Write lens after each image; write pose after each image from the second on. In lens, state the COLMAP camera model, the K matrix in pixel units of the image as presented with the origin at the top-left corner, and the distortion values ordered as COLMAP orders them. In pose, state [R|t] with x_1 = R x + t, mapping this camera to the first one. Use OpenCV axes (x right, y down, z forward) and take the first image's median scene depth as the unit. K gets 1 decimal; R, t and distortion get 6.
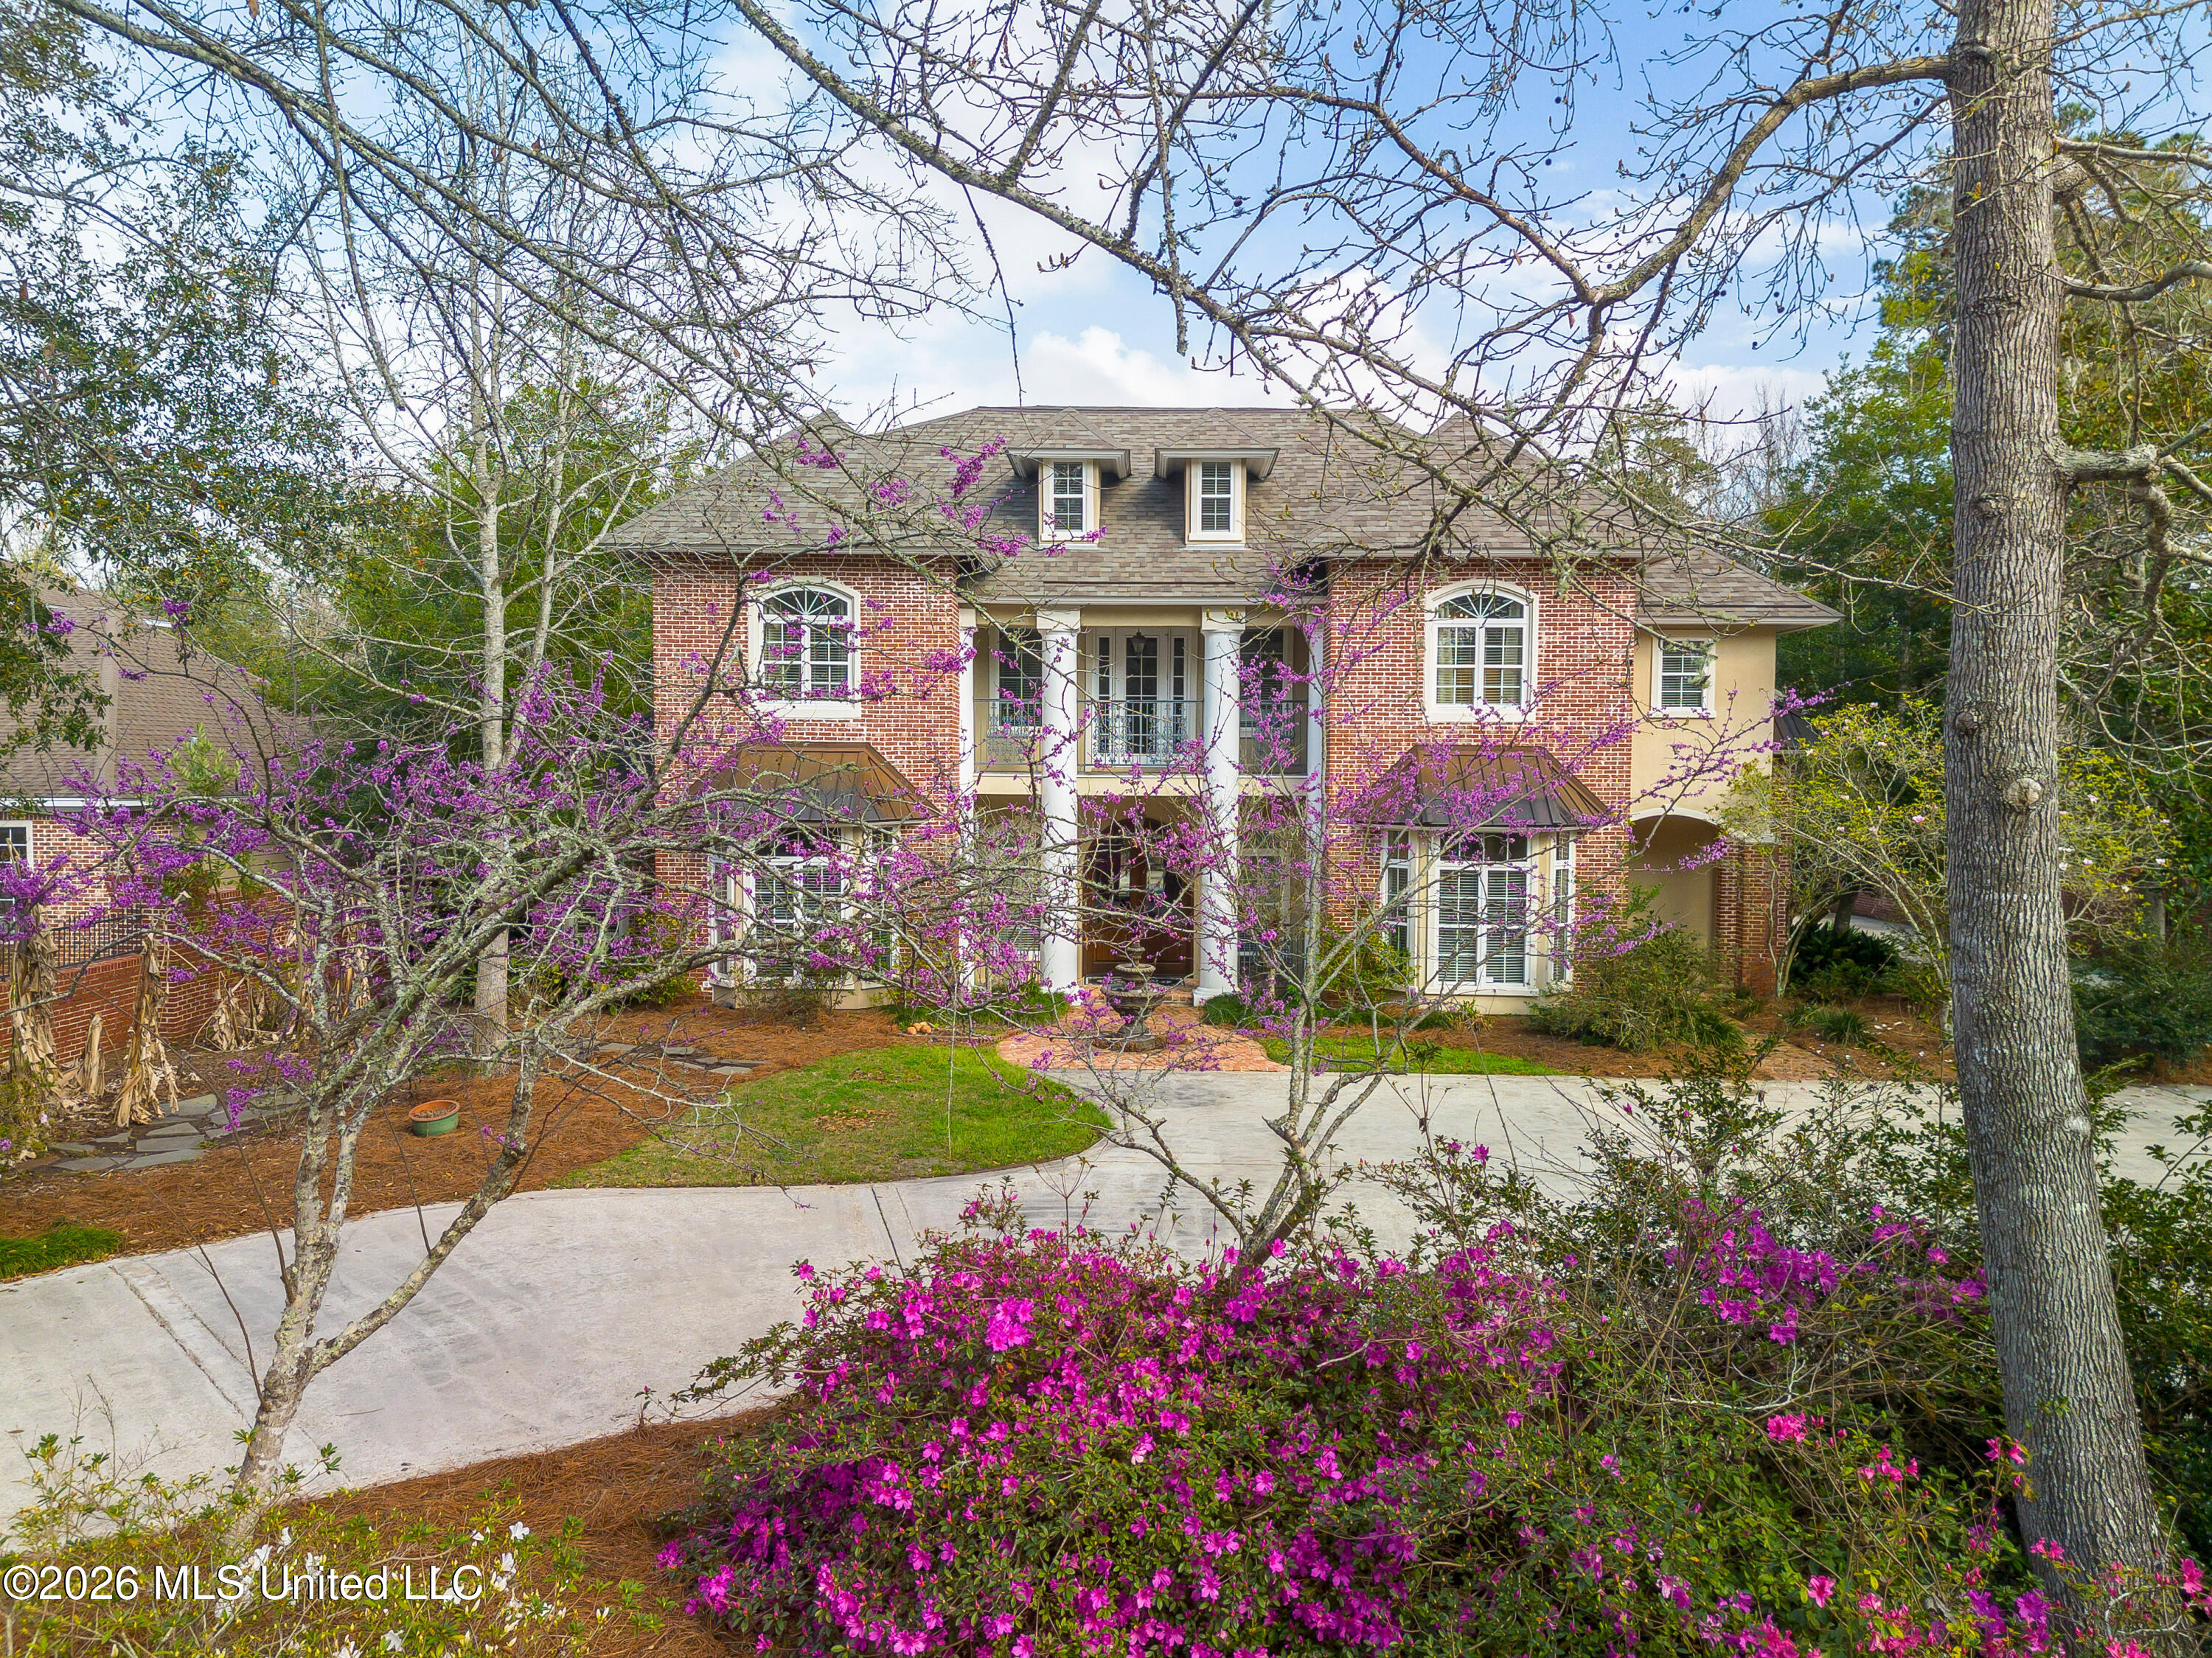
lens RADIAL K [[1582.3, 0, 1111.1], [0, 1582.3, 858.9], [0, 0, 1]] dist [0.056874, -0.002357]
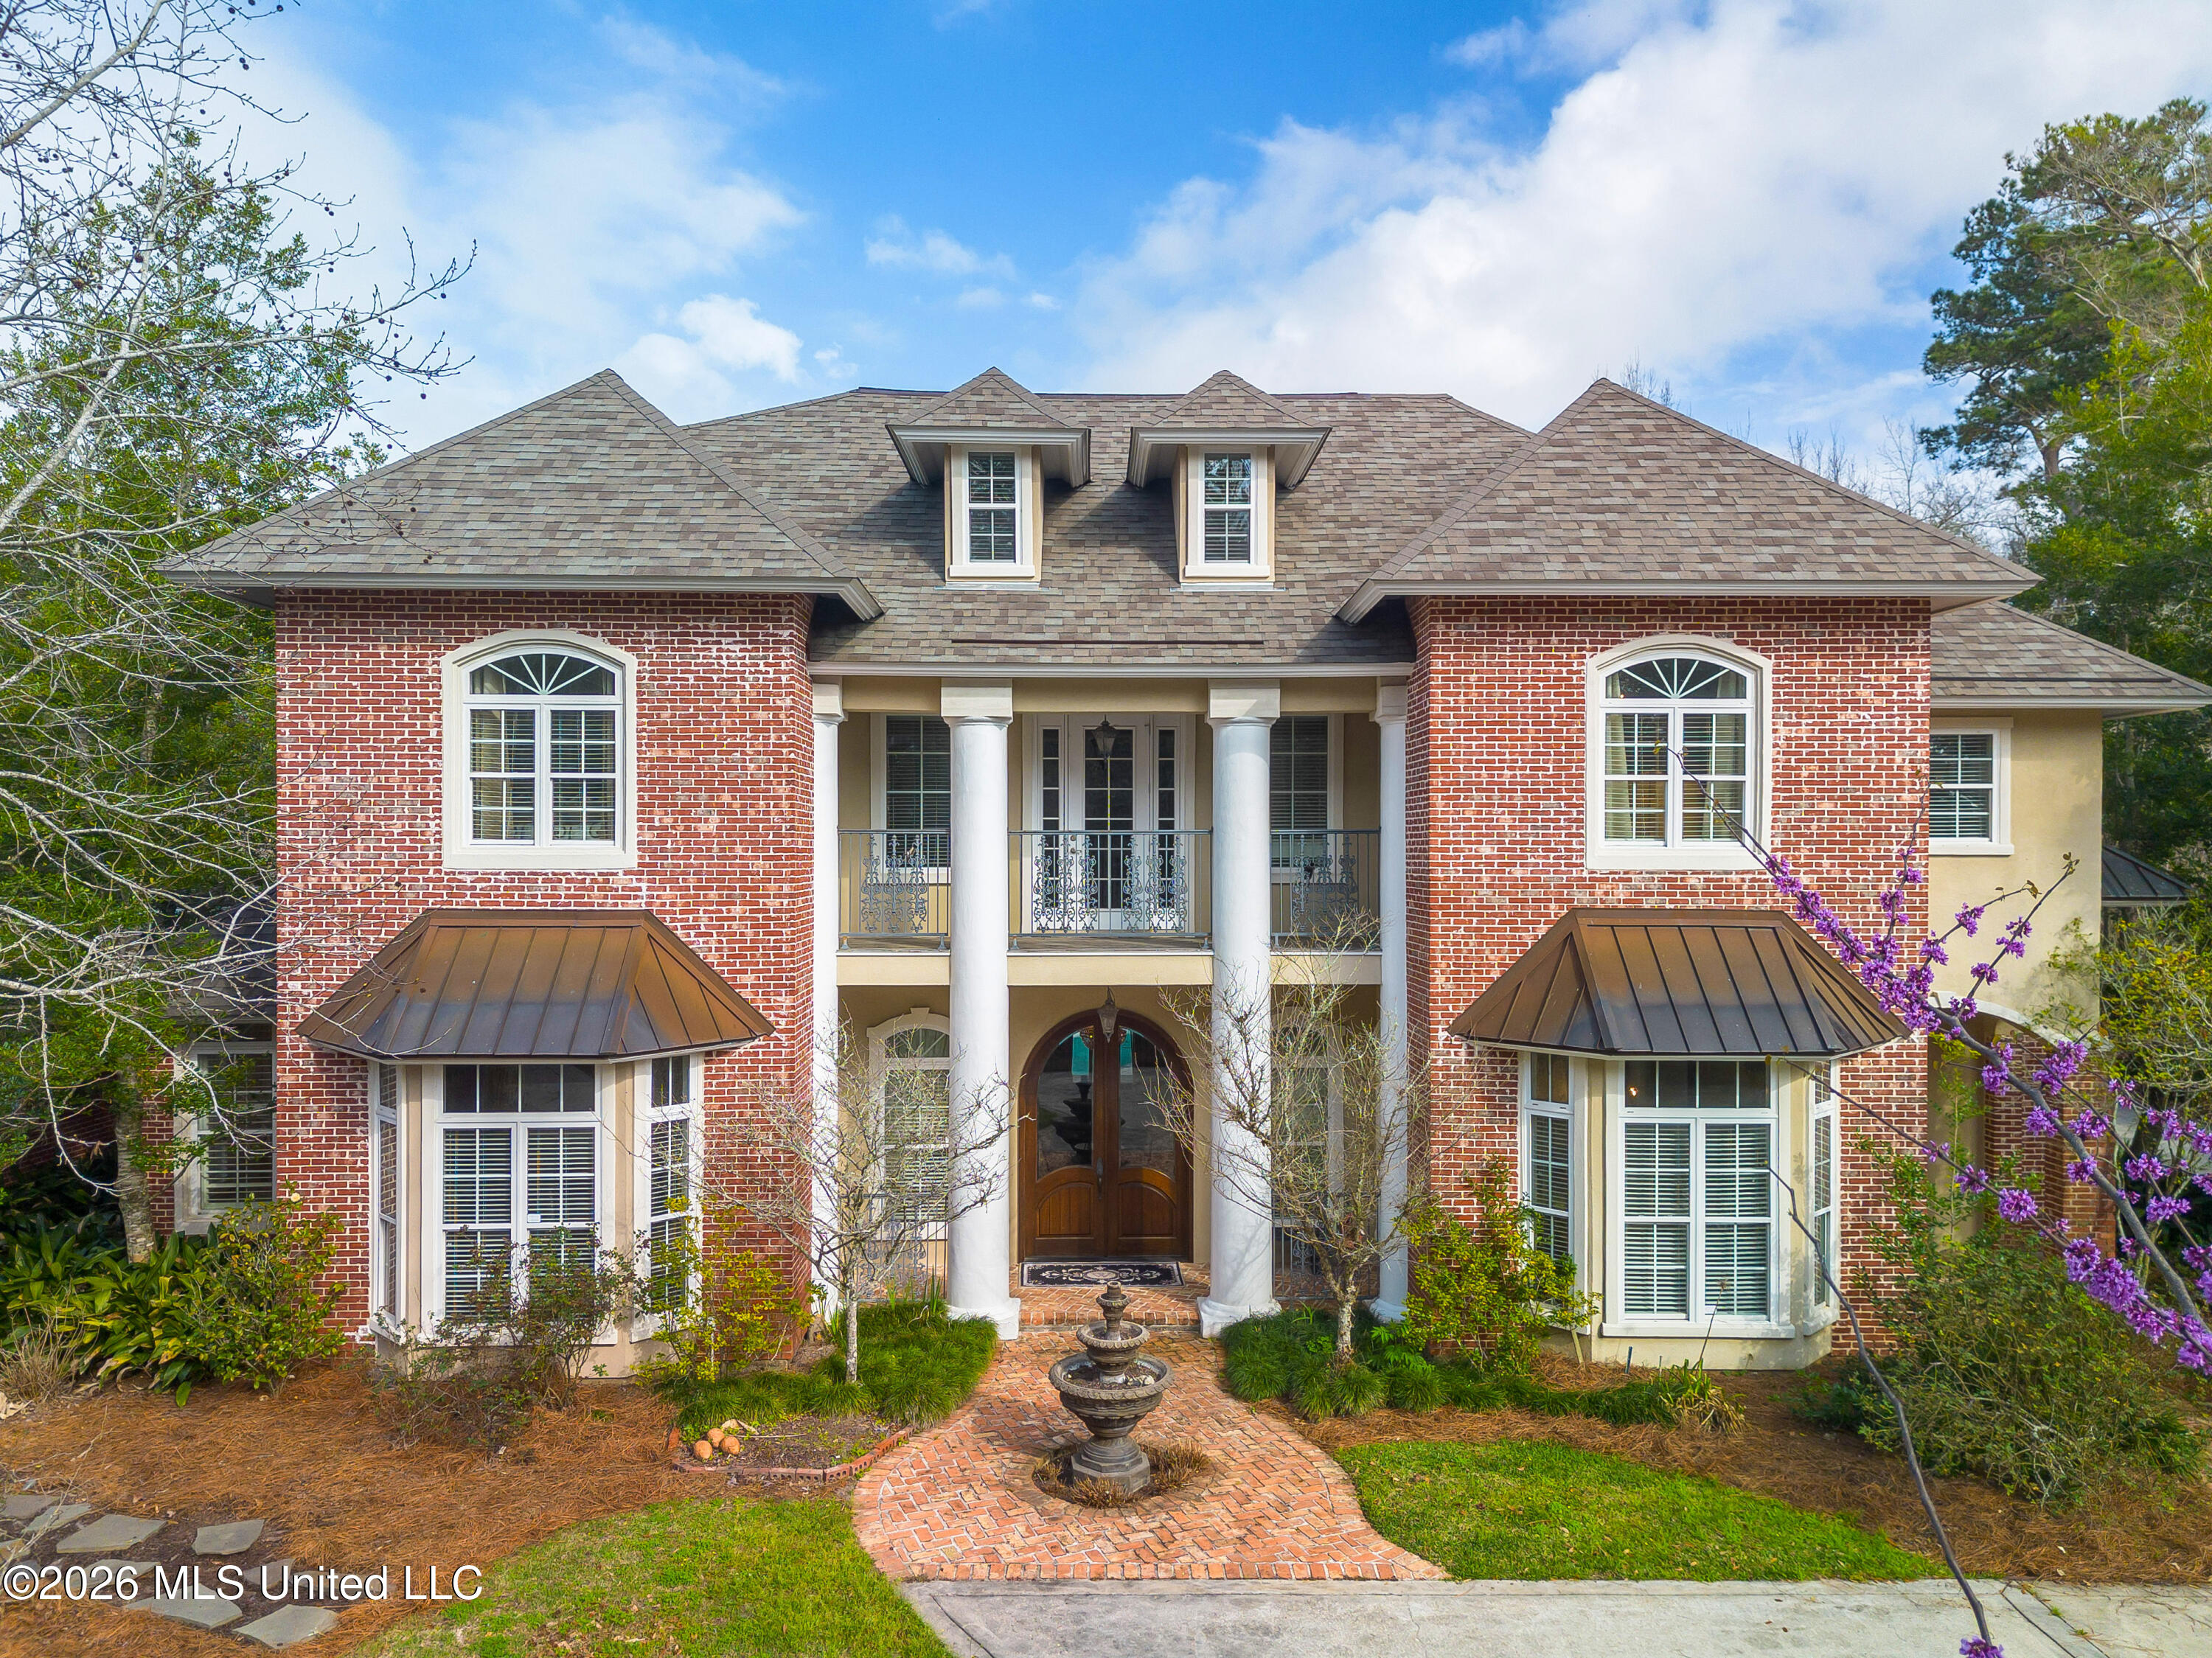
lens RADIAL K [[1560.6, 0, 1112.7], [0, 1560.6, 860.5], [0, 0, 1]] dist [0.055734, -0.013357]
pose [[0.999253, -0.005665, 0.038219, -0.003977], [0.007528, 0.998782, -0.048767, -0.059904], [-0.037896, 0.049018, 0.998079, 0.397832]]
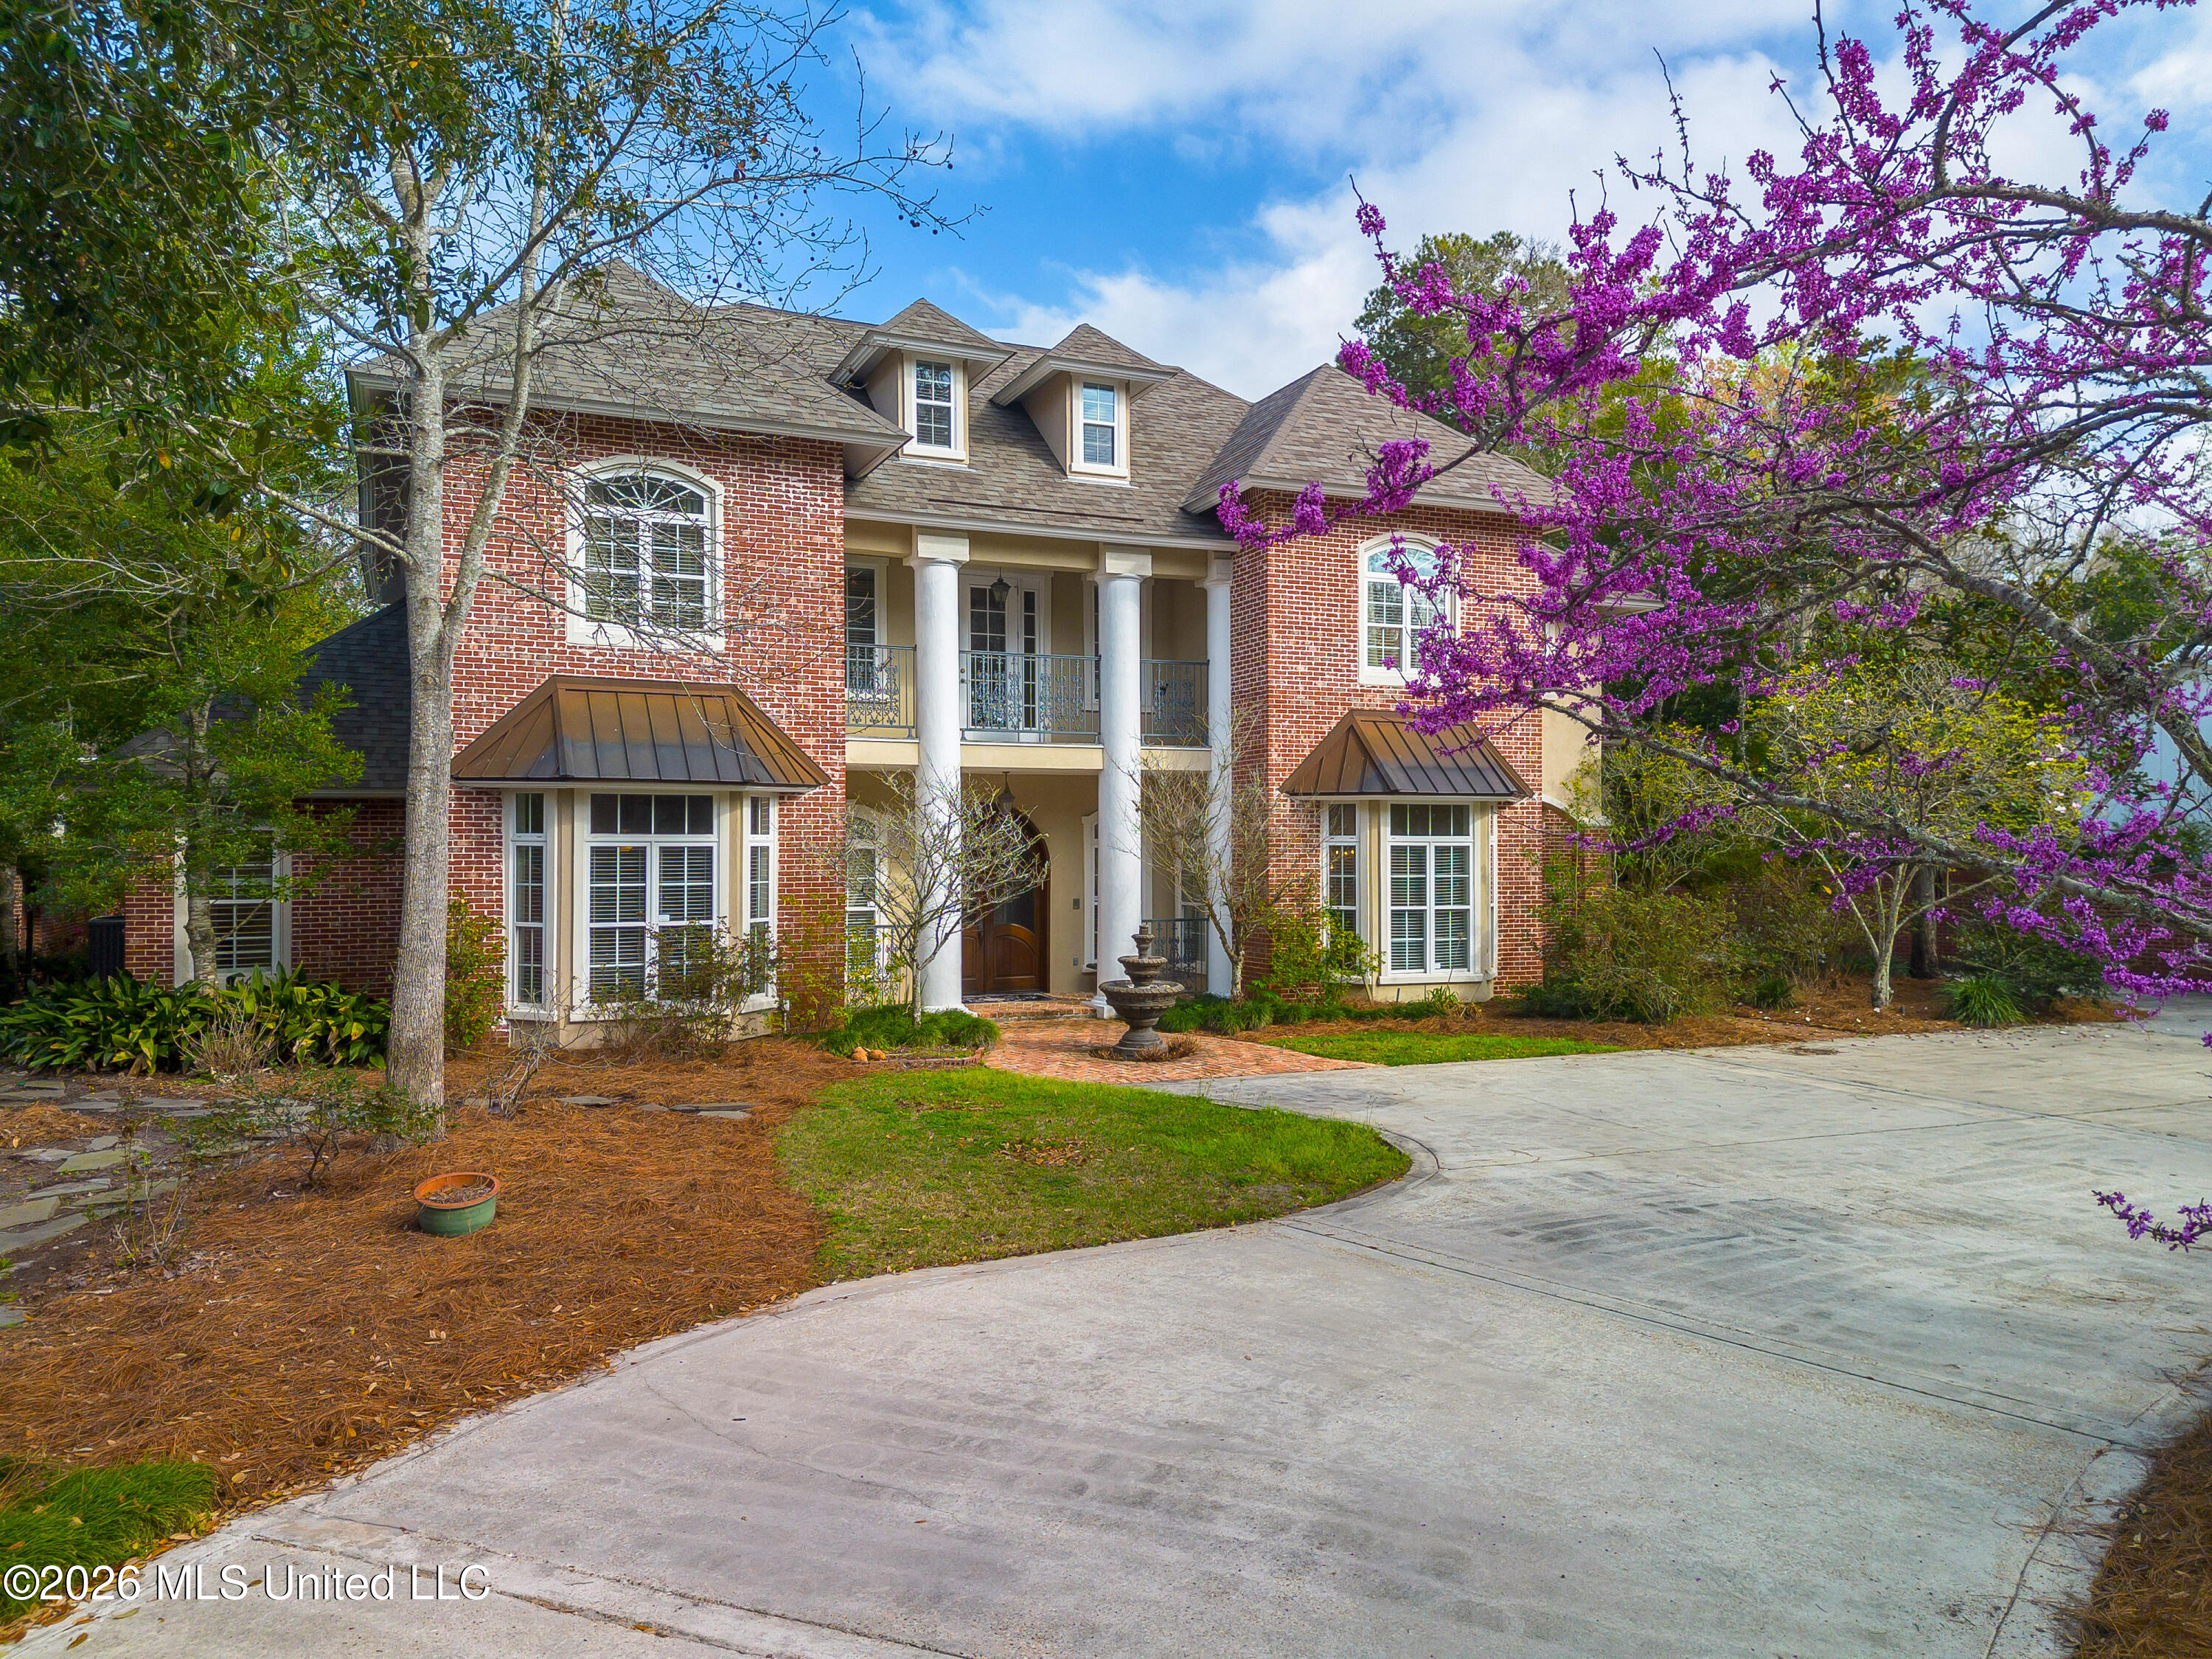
lens RADIAL K [[1560.7, 0, 1112.7], [0, 1560.7, 861.0], [0, 0, 1]] dist [0.055734, -0.013357]
pose [[0.906378, -0.010484, 0.422338, -0.294422], [0.032092, 0.998512, -0.044087, 0.046770], [-0.421247, 0.053513, 0.905366, 0.247281]]
